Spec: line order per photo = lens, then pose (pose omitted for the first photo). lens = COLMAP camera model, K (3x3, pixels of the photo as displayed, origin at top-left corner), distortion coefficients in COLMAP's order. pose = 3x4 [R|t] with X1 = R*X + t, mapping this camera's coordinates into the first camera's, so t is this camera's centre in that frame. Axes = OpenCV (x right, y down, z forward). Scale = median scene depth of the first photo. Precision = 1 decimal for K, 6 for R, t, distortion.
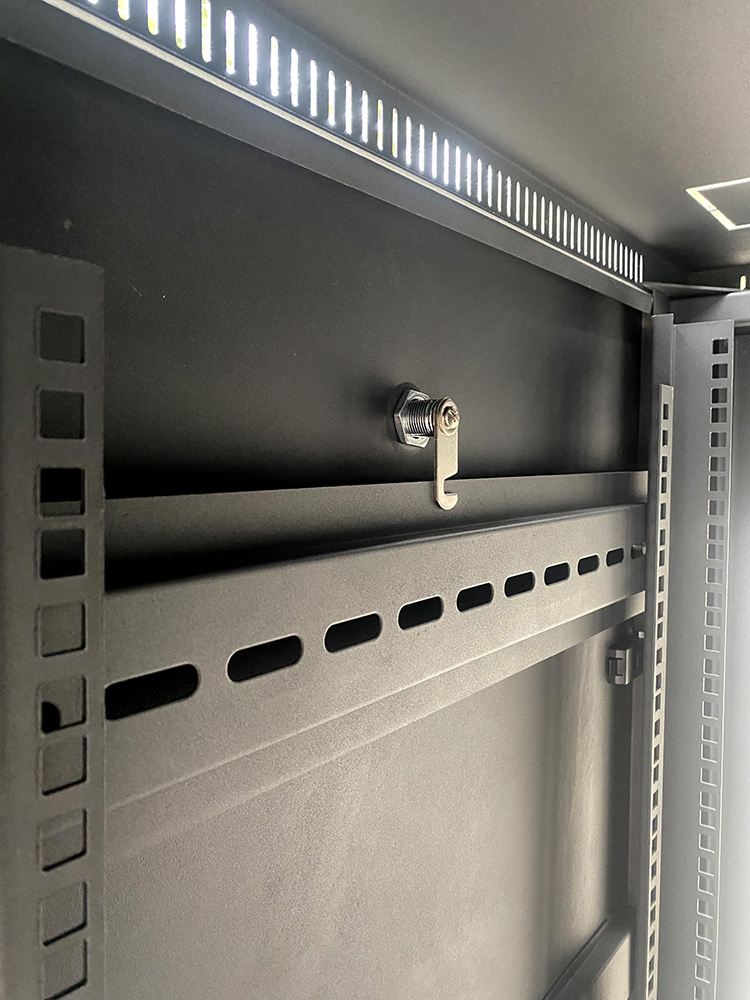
lens RADIAL K [[751.6, 0, 375.2], [0, 751.6, 497.9], [0, 0, 1]] dist [0.011616, 0.004553]
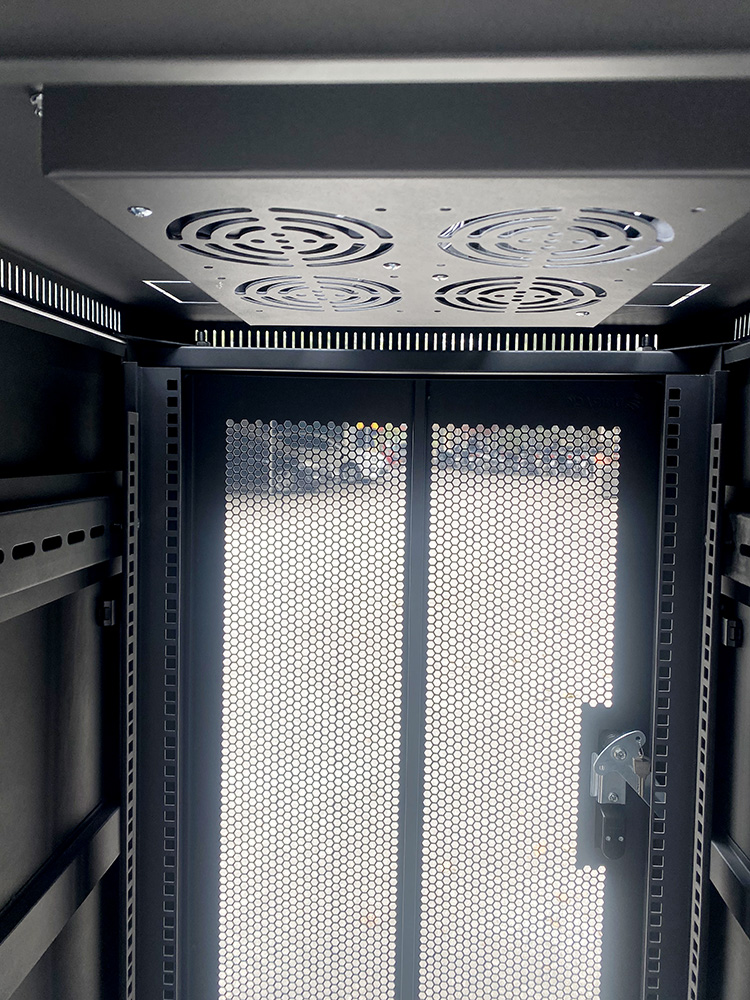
lens RADIAL K [[751.6, 0, 381.0], [0, 751.6, 501.3], [0, 0, 1]] dist [0.011616, 0.004553]
pose [[0.814721, -0.023772, 0.579365, -0.065003], [0.015444, 0.999694, 0.019301, 0.001844], [-0.579647, -0.006777, 0.814840, -0.446795]]
